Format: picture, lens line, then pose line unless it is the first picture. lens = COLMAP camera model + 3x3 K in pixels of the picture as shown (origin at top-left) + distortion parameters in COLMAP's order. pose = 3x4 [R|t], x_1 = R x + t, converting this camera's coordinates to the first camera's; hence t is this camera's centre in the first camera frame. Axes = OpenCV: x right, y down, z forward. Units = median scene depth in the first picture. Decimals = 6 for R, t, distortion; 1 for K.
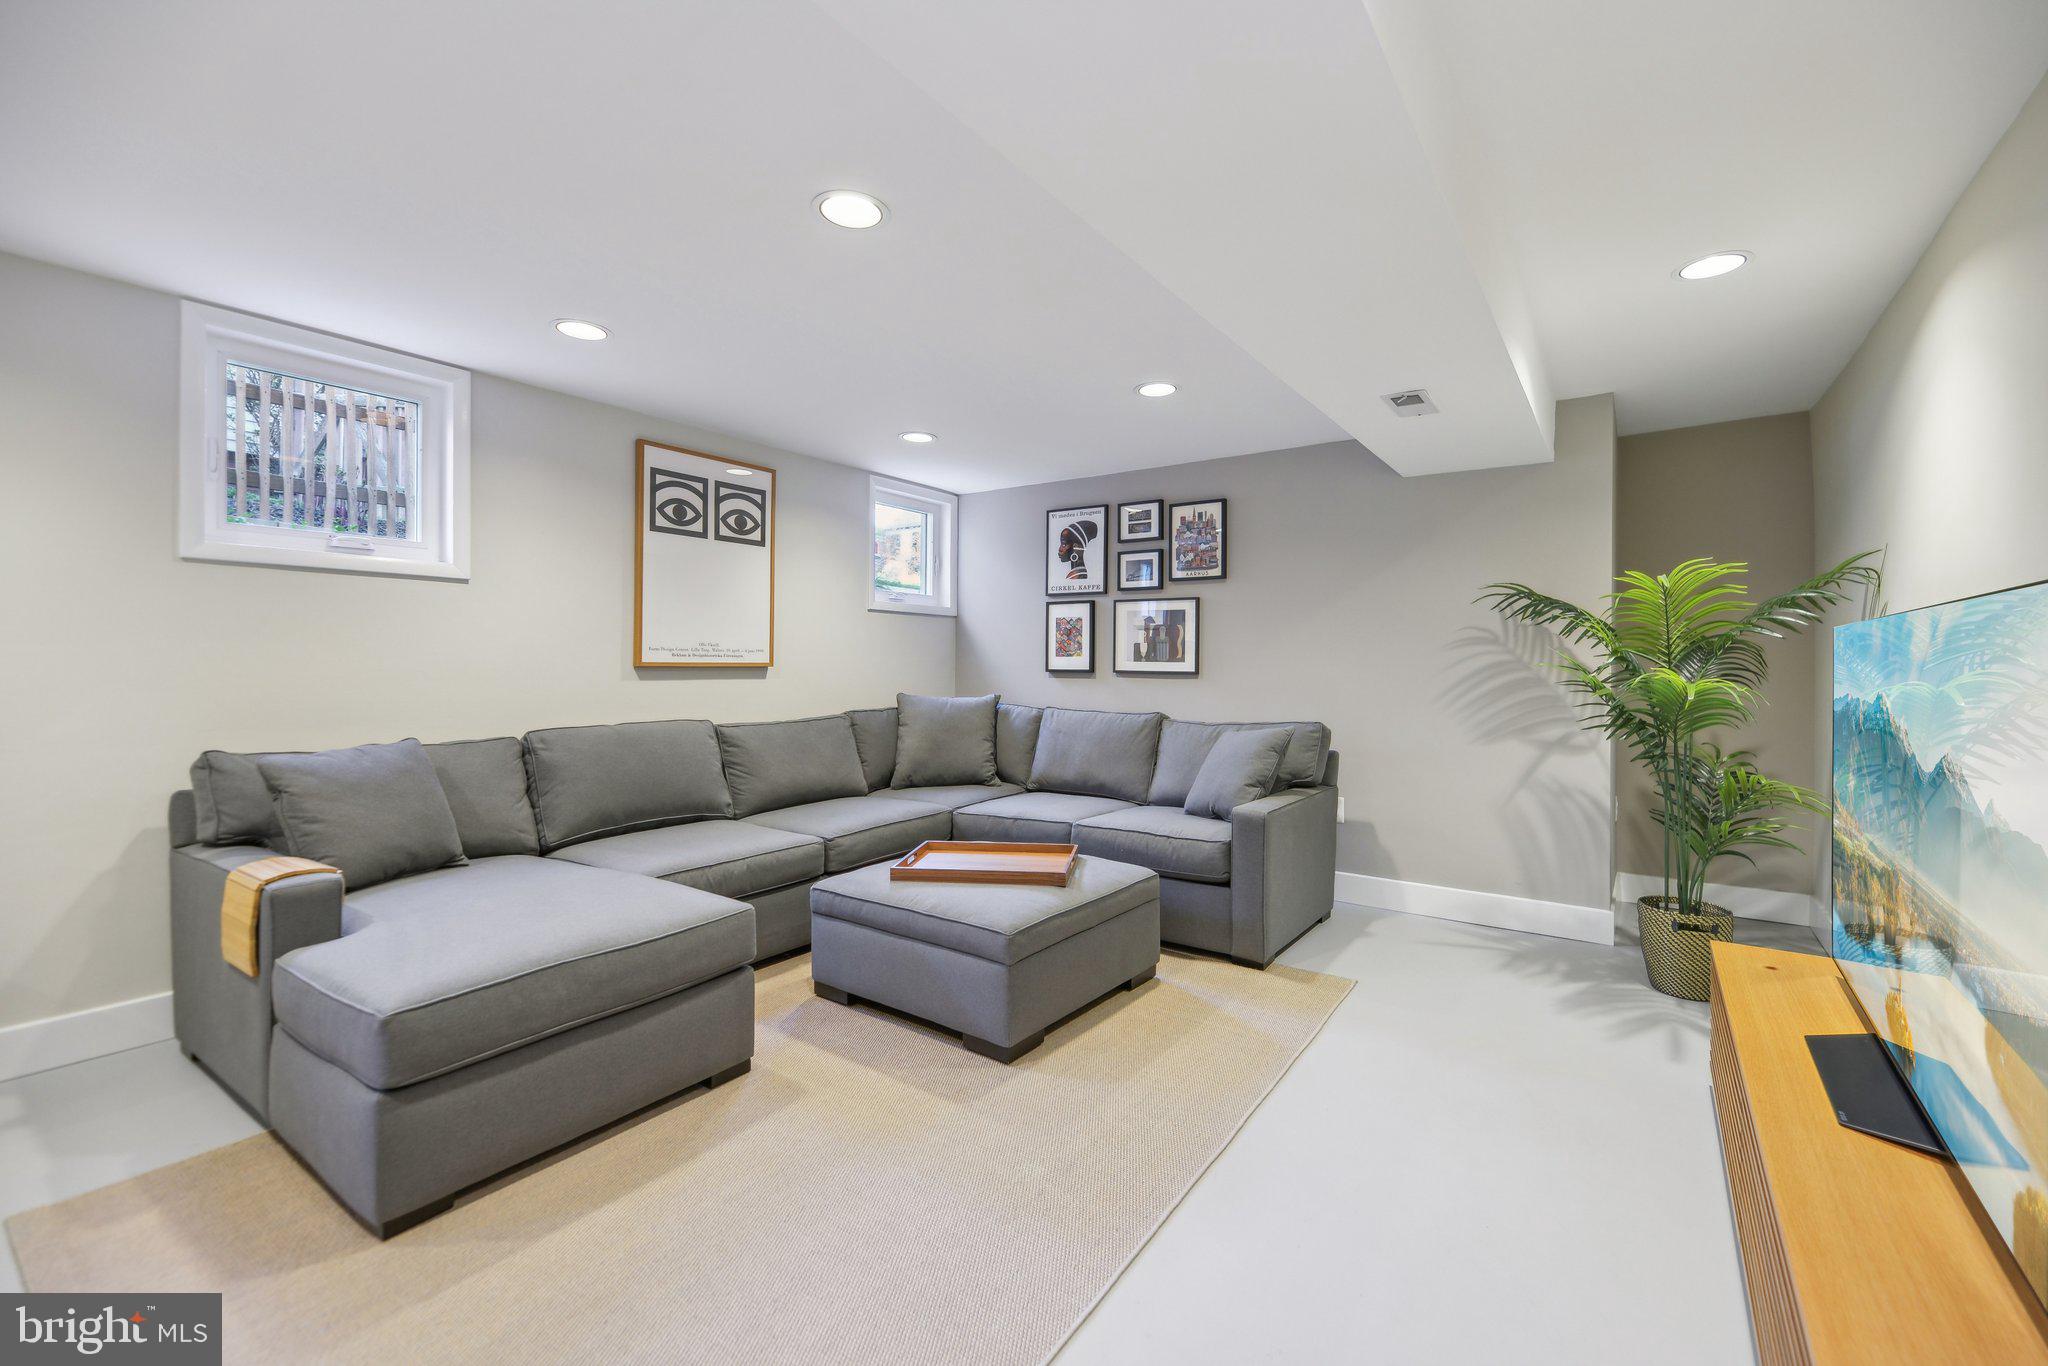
lens RADIAL K [[860.0, 0, 1057.7], [0, 860.0, 663.3], [0, 0, 1]] dist [0.001005, -0.000176]
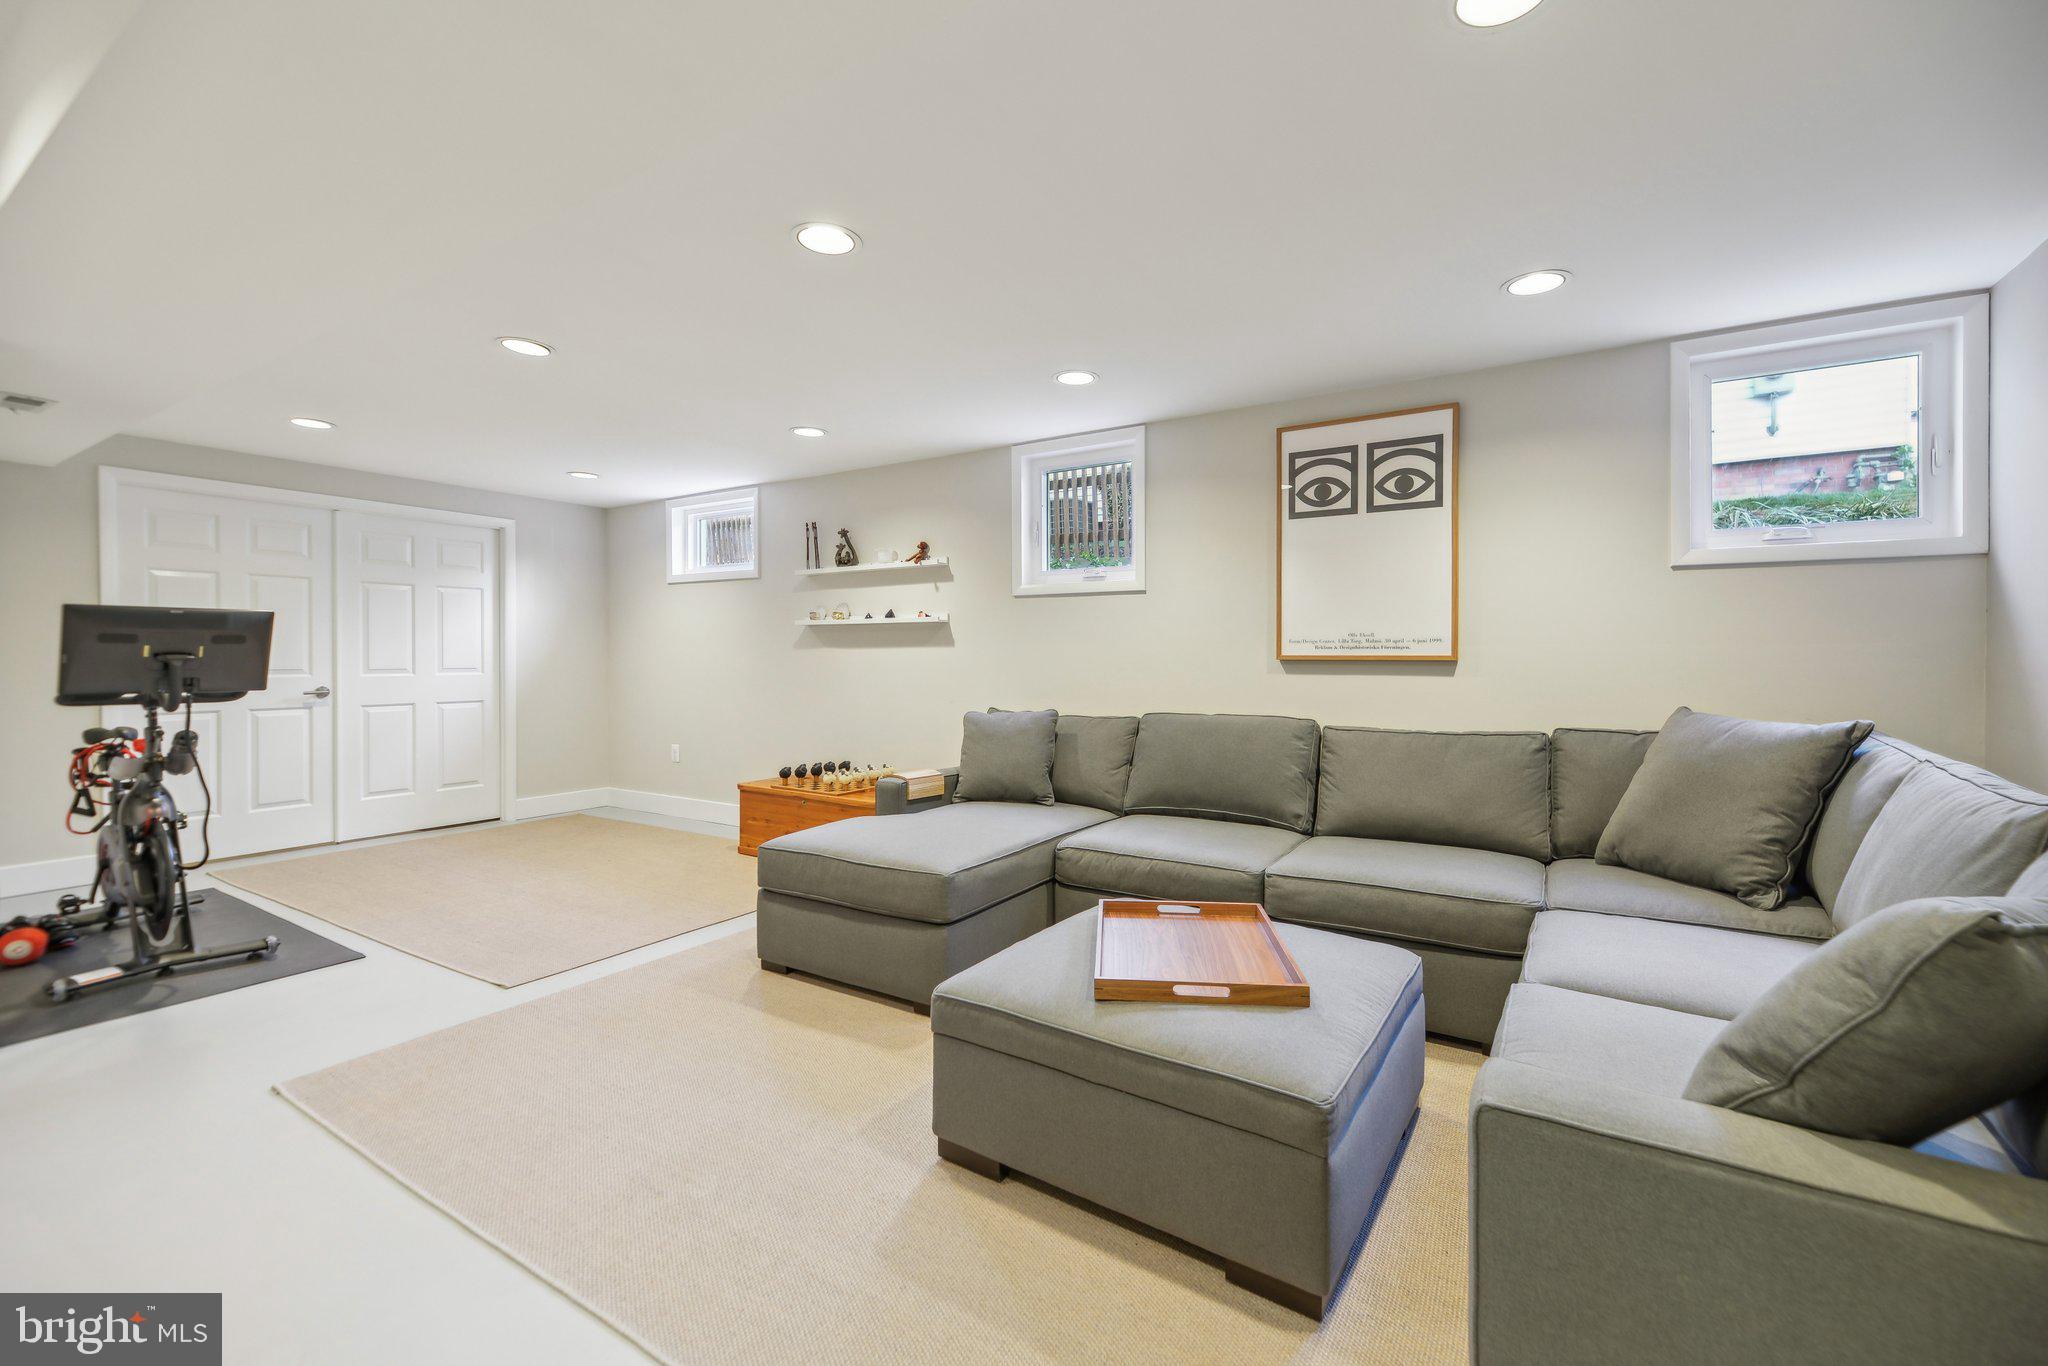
lens RADIAL K [[860.0, 0, 1057.7], [0, 860.0, 663.3], [0, 0, 1]] dist [0.001005, -0.000176]
pose [[0.026342, 0.003527, -0.999647, 0.463364], [-0.001280, 0.999993, 0.003494, 0.004370], [0.999652, 0.001187, 0.026346, 0.682650]]
